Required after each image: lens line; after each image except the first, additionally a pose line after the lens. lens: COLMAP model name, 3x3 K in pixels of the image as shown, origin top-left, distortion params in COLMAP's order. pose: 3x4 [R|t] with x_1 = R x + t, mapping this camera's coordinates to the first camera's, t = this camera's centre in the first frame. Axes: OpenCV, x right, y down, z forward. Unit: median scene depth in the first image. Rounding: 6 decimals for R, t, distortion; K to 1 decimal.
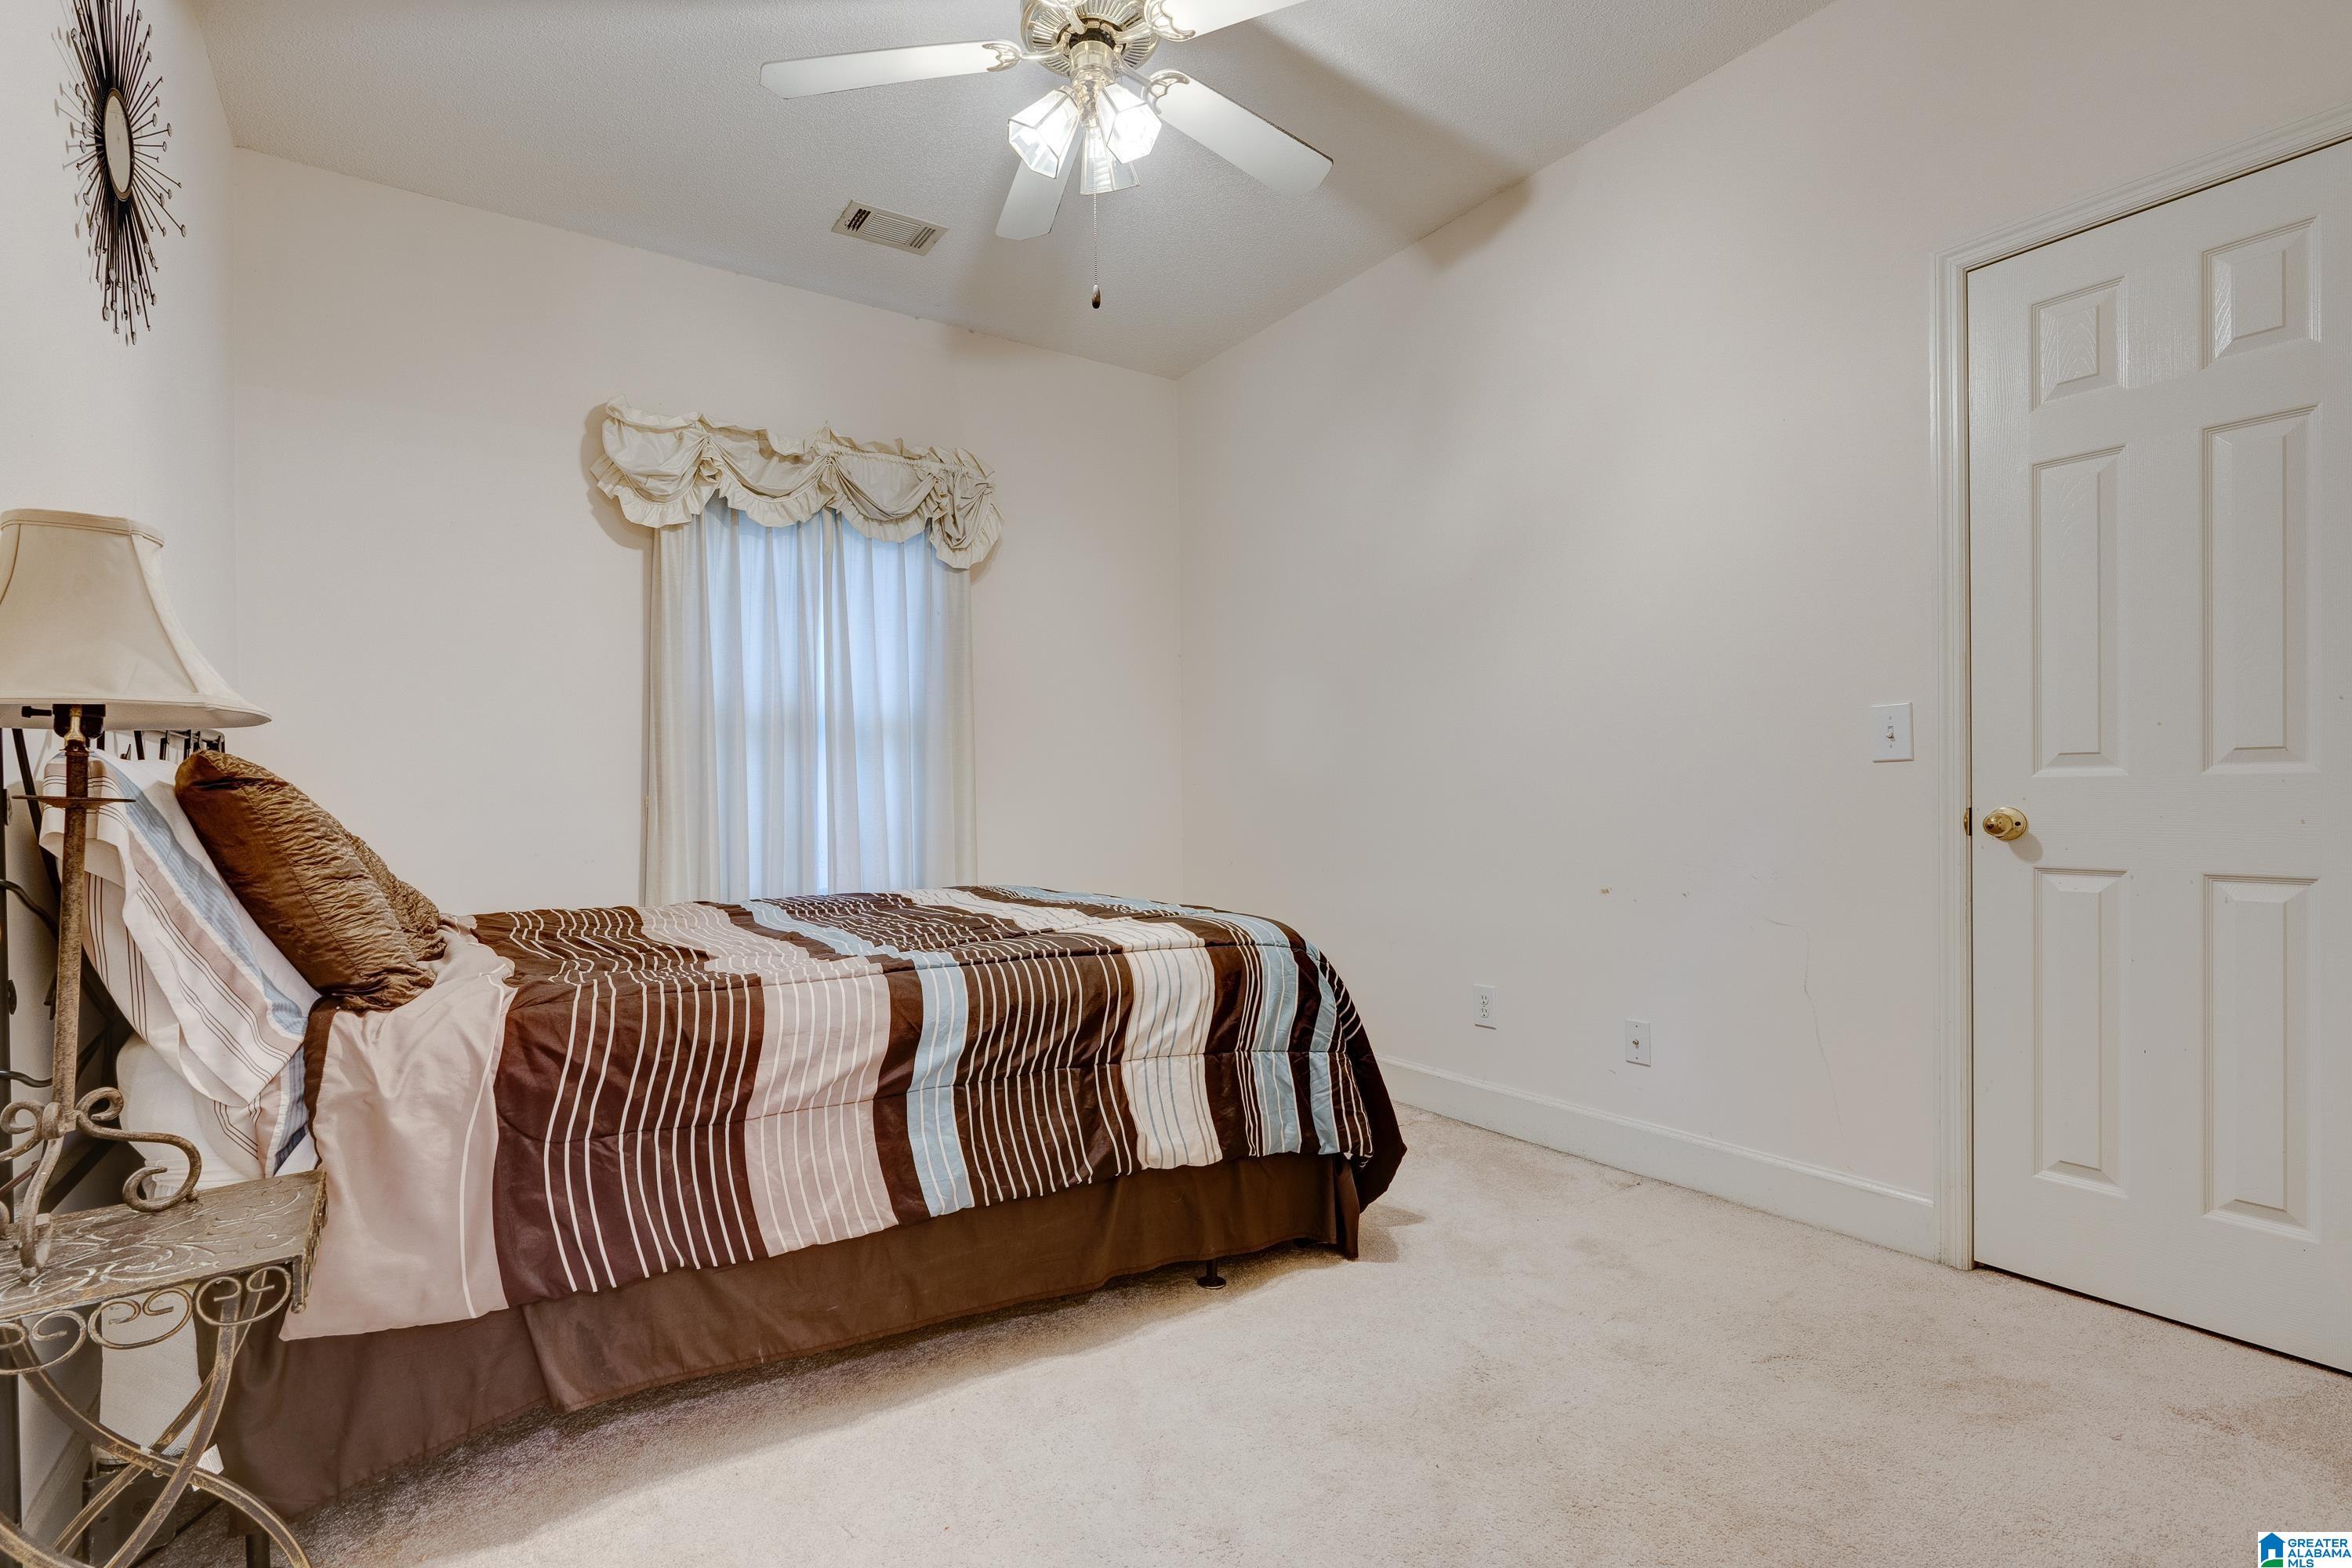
lens RADIAL K [[1084.1, 0, 1180.5], [0, 1084.1, 795.8], [0, 0, 1]] dist [-0.009842, 0.000464]
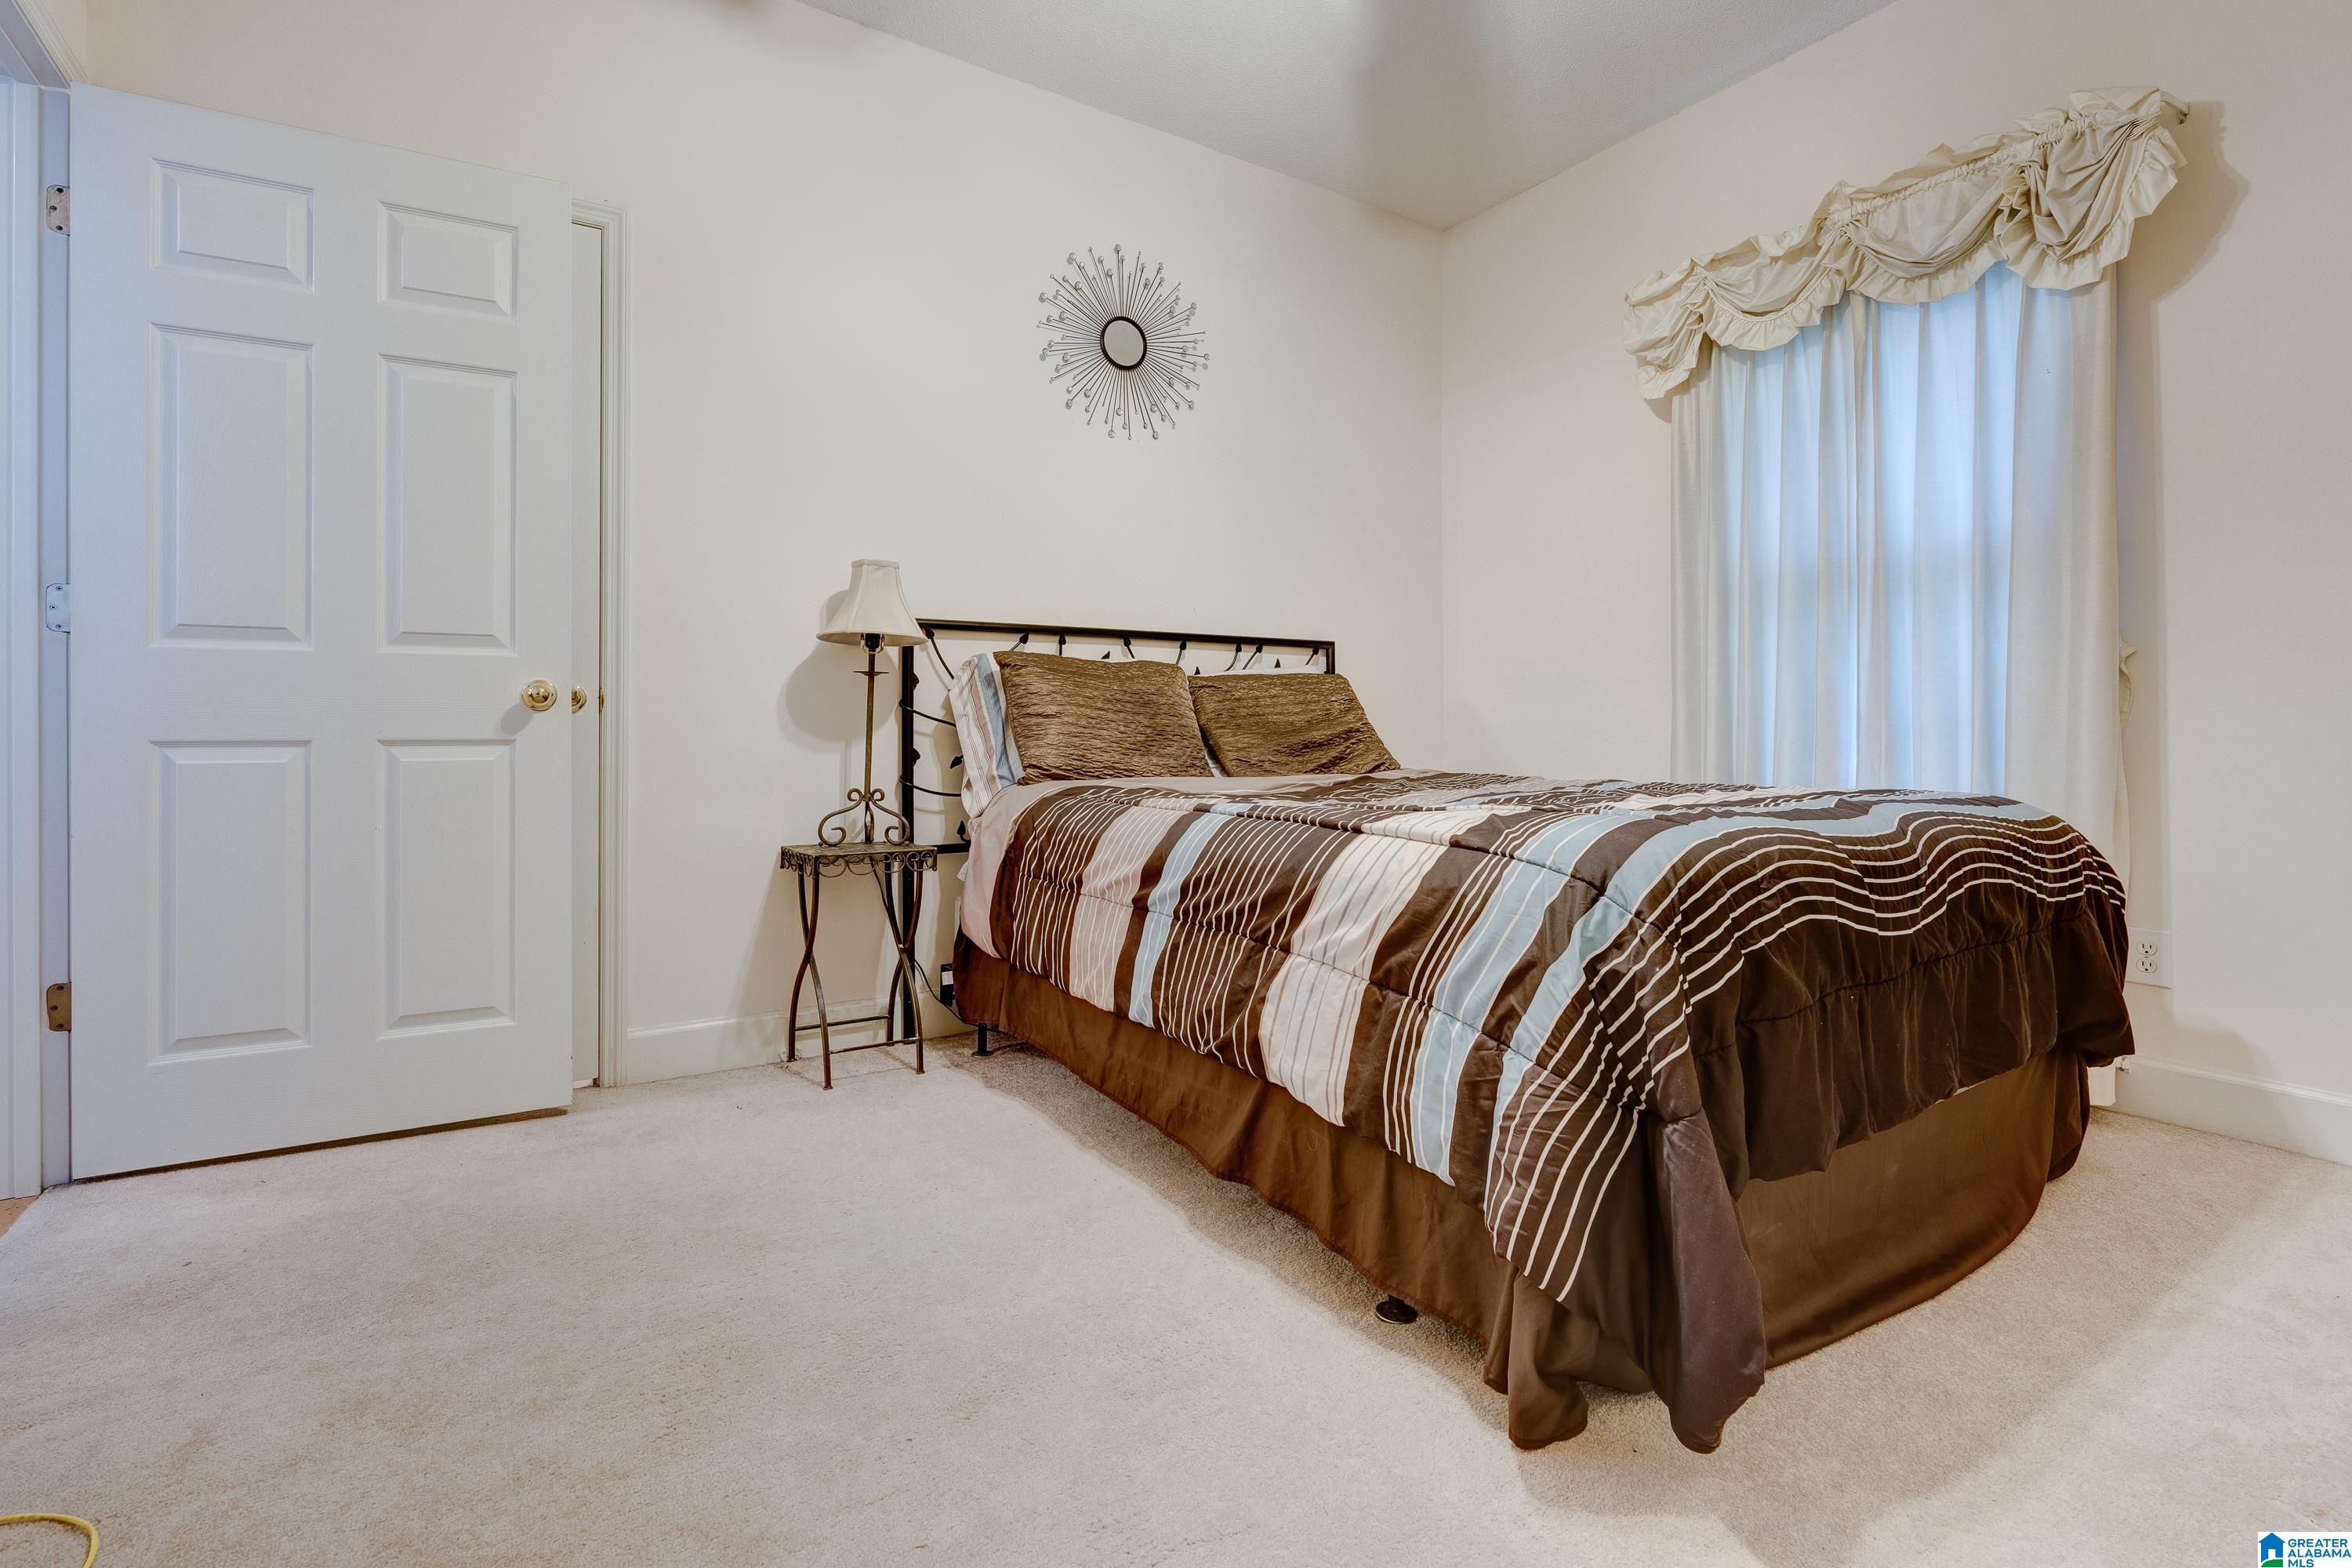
lens RADIAL K [[1084.1, 0, 1189.7], [0, 1084.1, 727.8], [0, 0, 1]] dist [-0.009842, 0.000464]
pose [[-0.012853, 0.007267, -0.999891, 0.741341], [0.004691, 0.999963, 0.007207, 0.061203], [0.999906, -0.004597, -0.012887, 0.883986]]
